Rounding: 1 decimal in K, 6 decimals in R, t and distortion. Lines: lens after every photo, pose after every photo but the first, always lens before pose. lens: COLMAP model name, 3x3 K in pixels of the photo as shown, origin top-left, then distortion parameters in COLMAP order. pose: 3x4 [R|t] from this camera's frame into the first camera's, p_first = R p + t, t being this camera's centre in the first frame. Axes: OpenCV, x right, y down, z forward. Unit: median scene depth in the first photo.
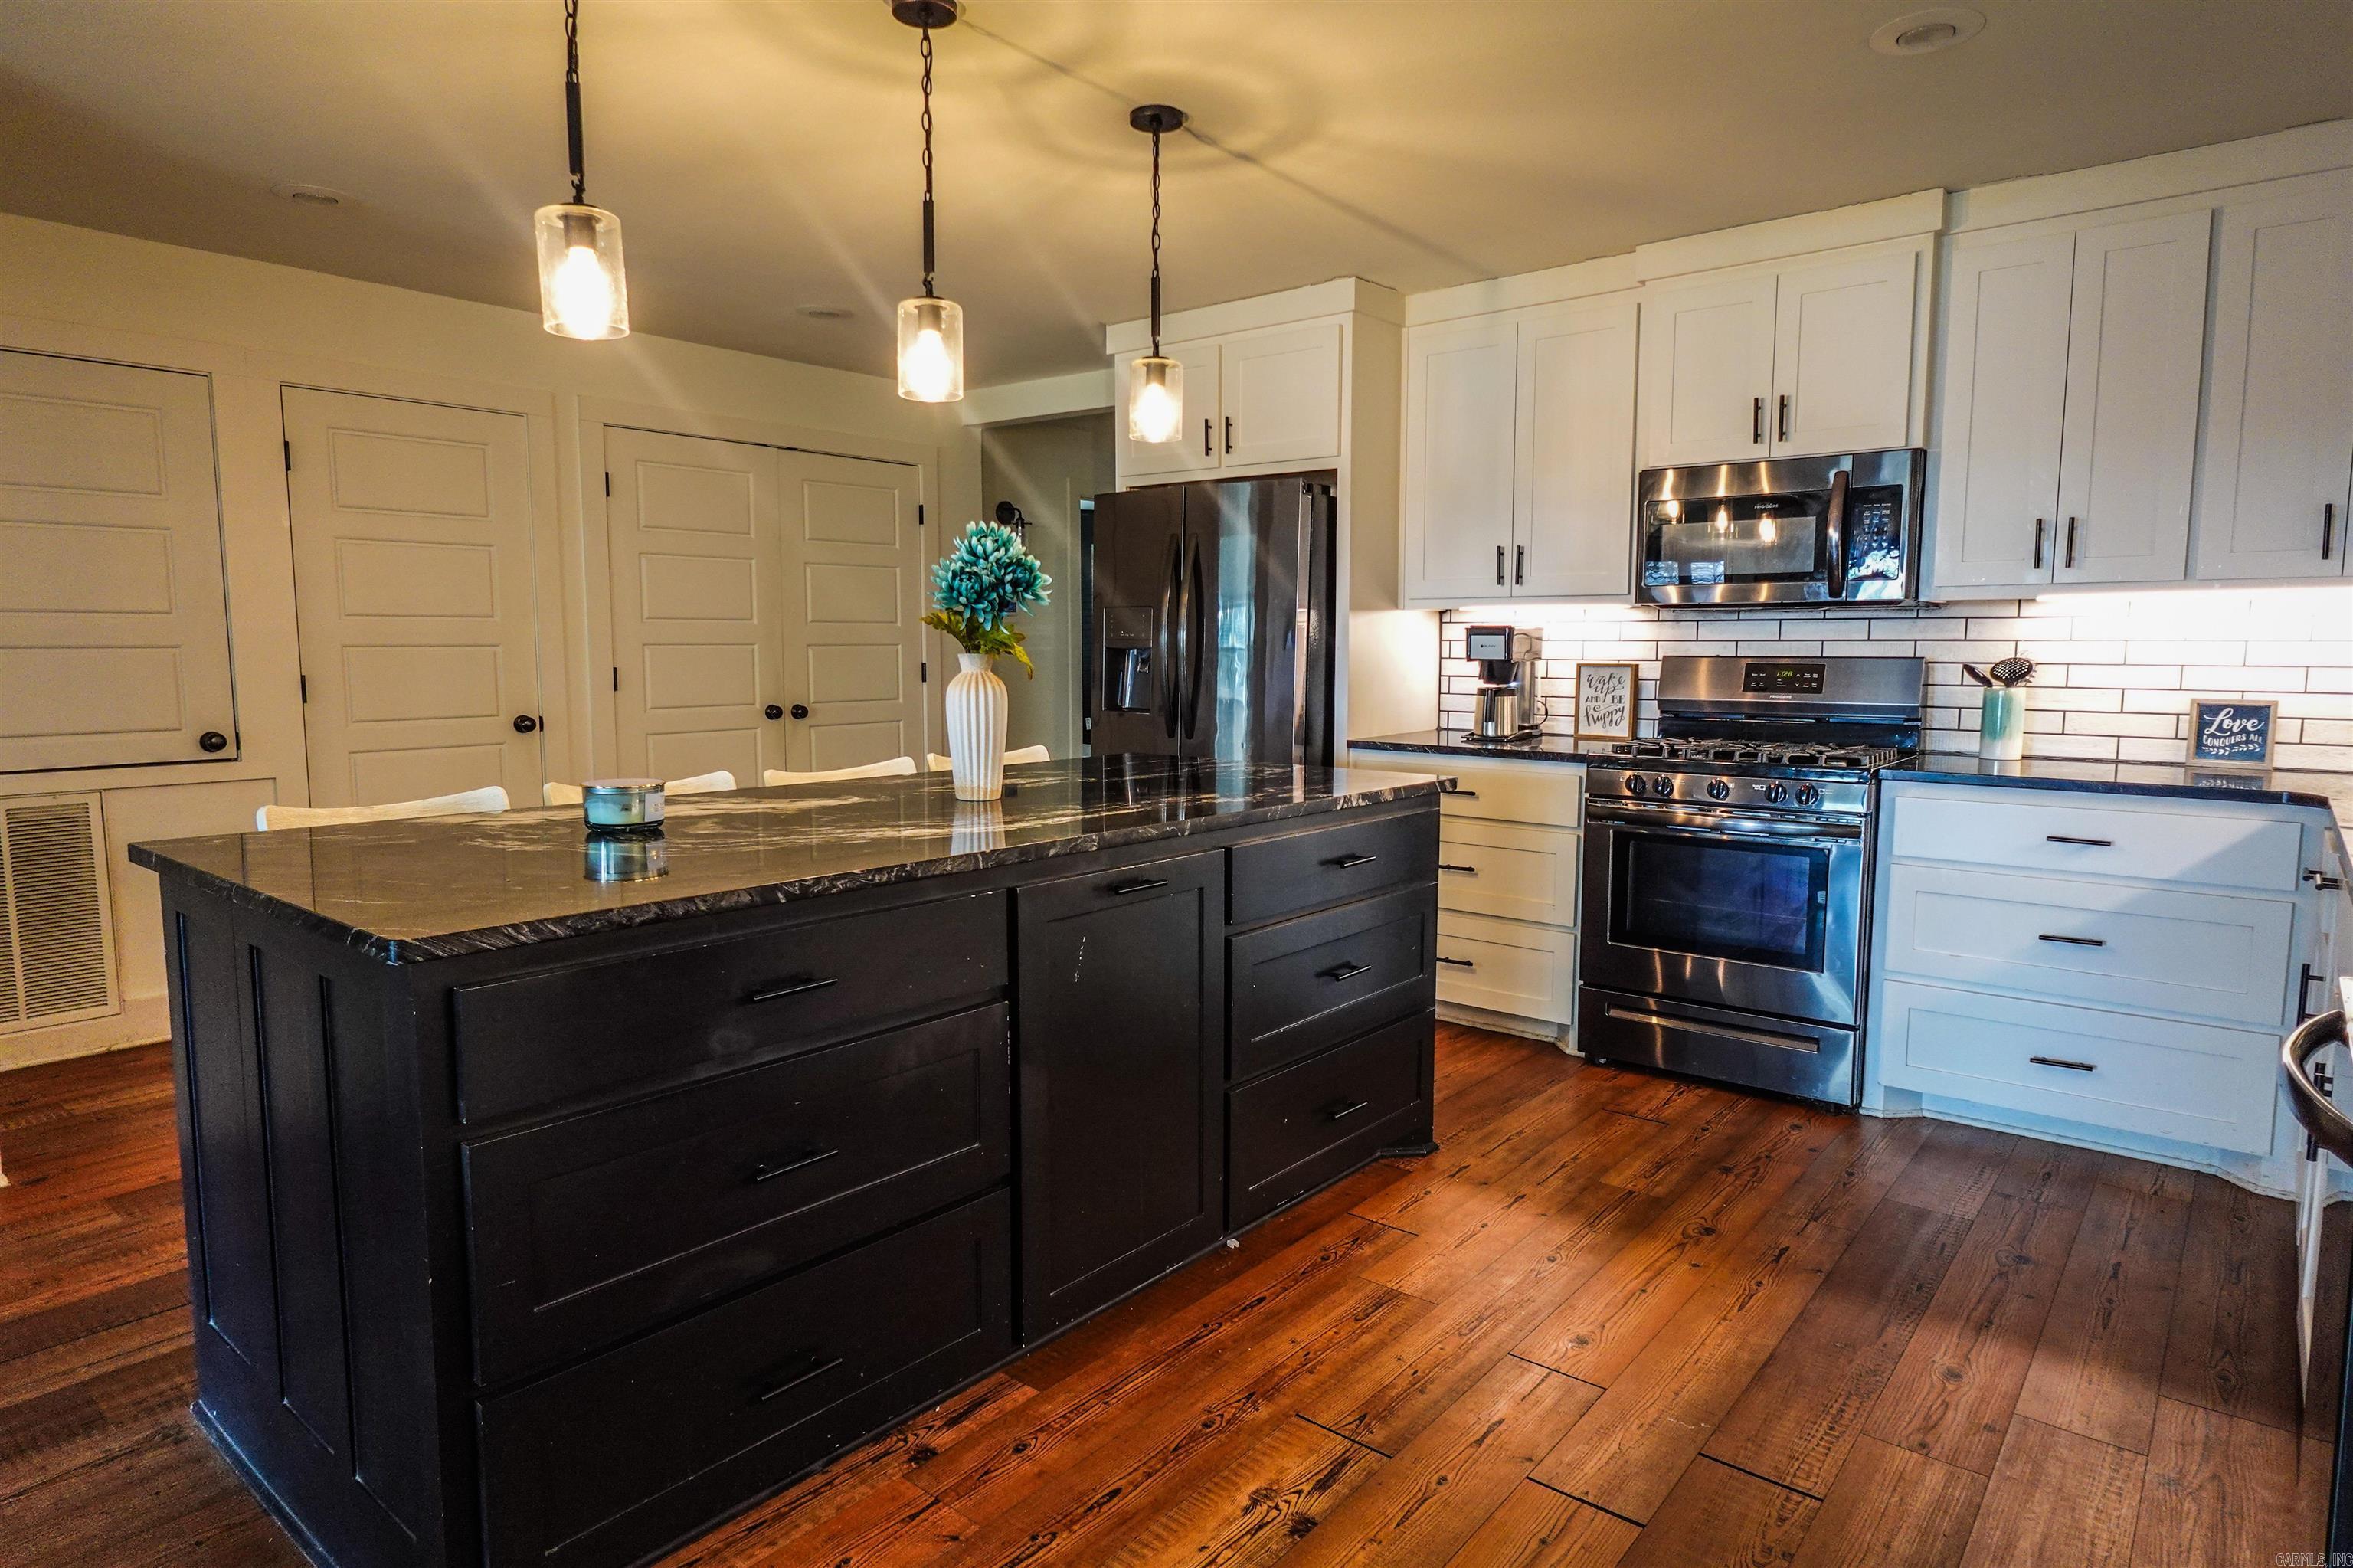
lens RADIAL K [[1332.9, 0, 1186.1], [0, 1332.9, 783.8], [0, 0, 1]] dist [-0.004553, 0.004640]
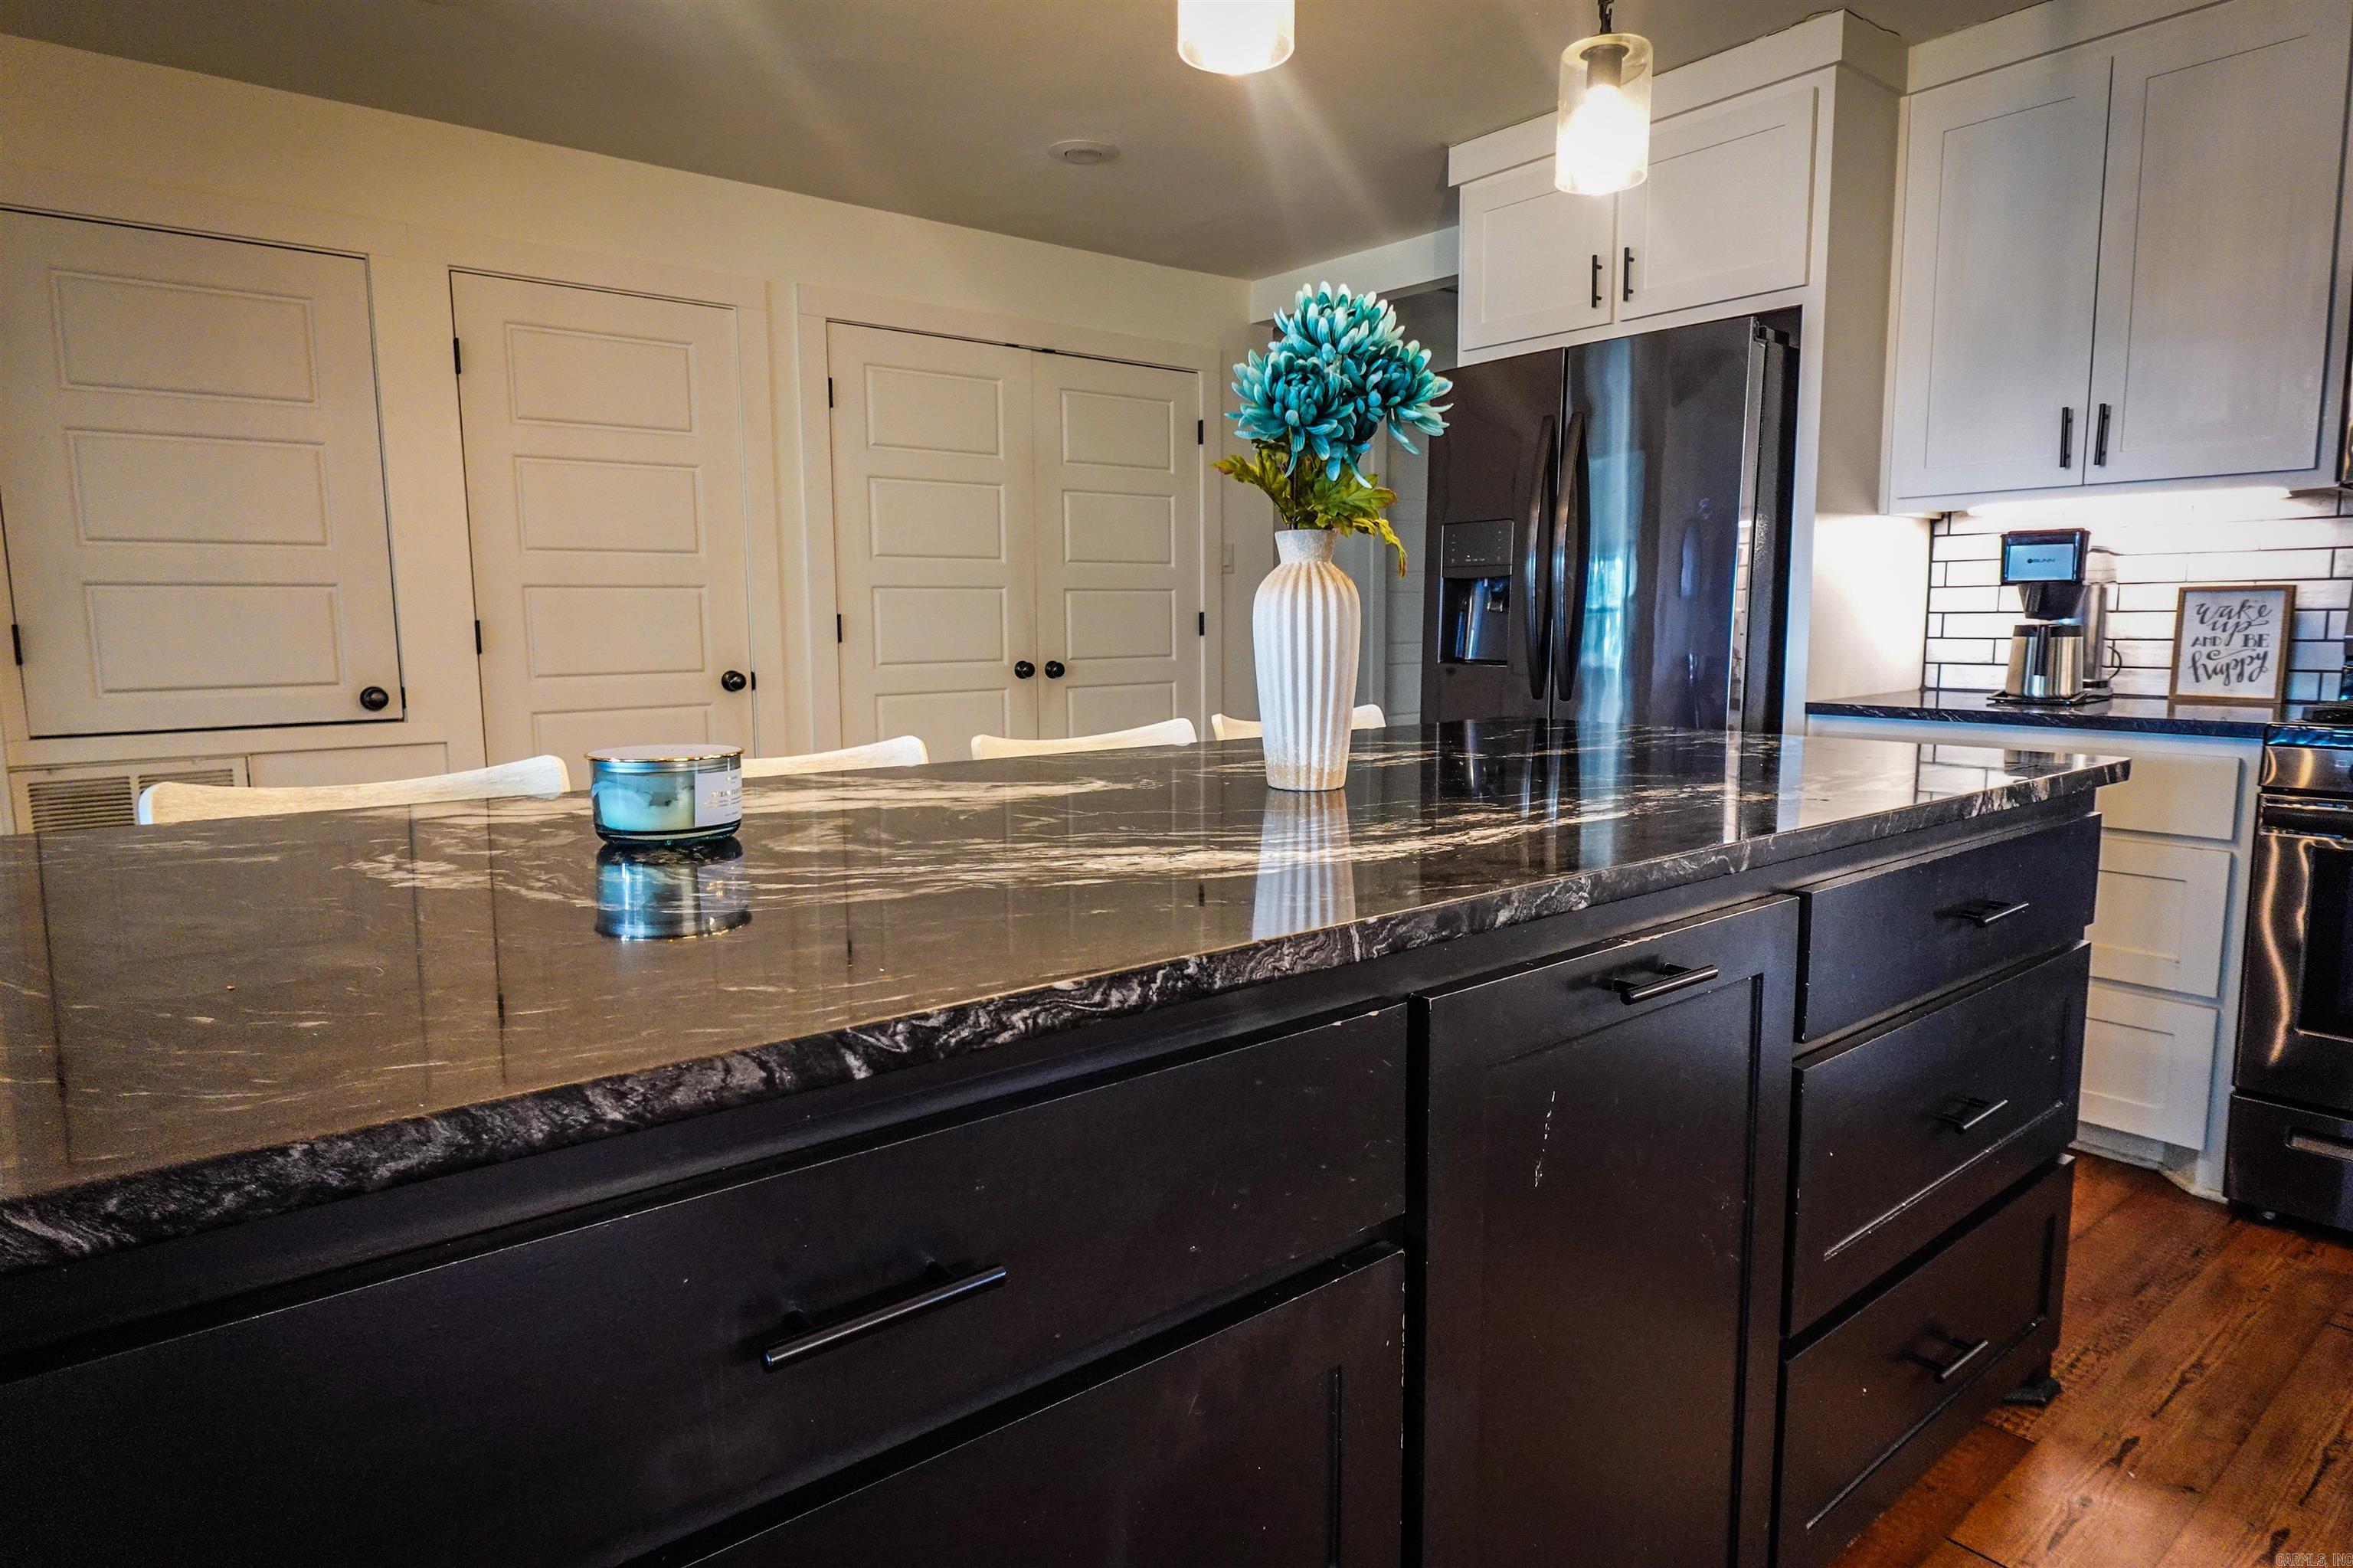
lens RADIAL K [[1332.9, 0, 1181.4], [0, 1332.9, 783.0], [0, 0, 1]] dist [-0.004553, 0.004640]
pose [[0.979148, 0.015430, -0.202562, -0.065896], [-0.011751, 0.999744, 0.019351, -0.000615], [0.202809, -0.016567, 0.979078, 0.305443]]
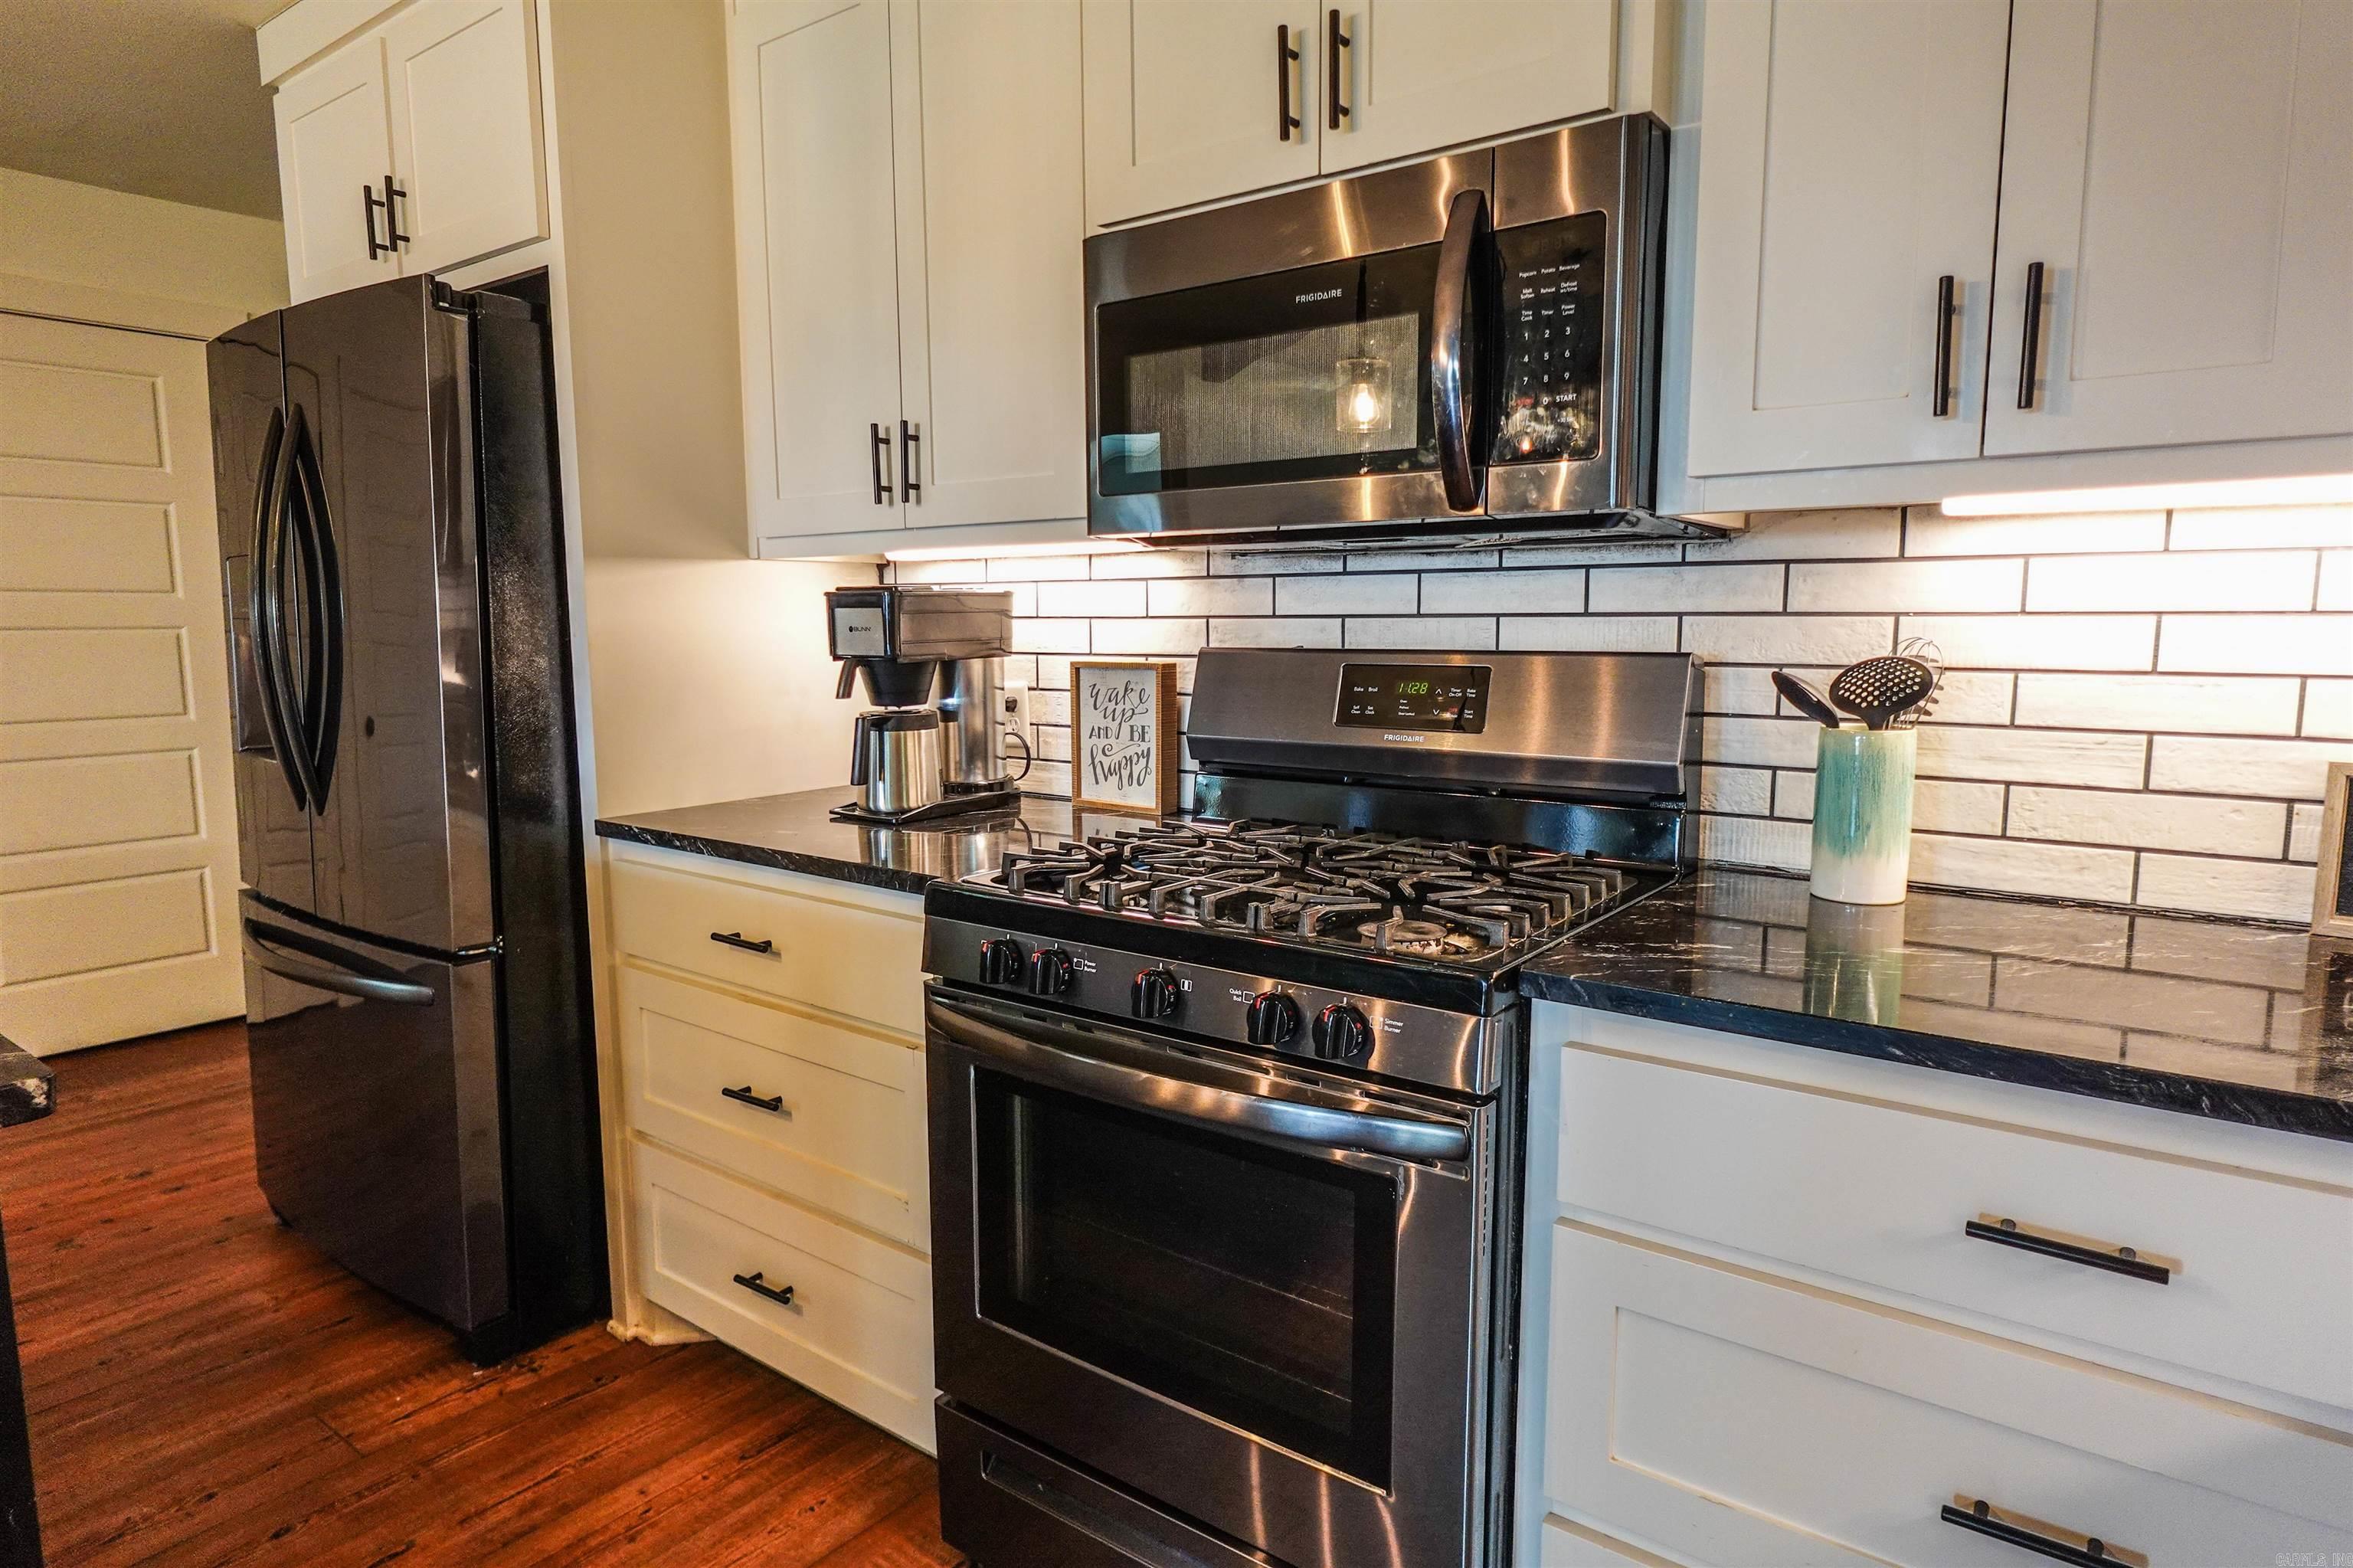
lens RADIAL K [[1332.9, 0, 1183.1], [0, 1332.9, 787.0], [0, 0, 1]] dist [-0.004553, 0.004640]
pose [[0.999105, -0.009893, 0.041131, 0.378689], [0.009065, 0.999753, 0.020272, -0.063010], [-0.041321, -0.019881, 0.998948, 0.585081]]
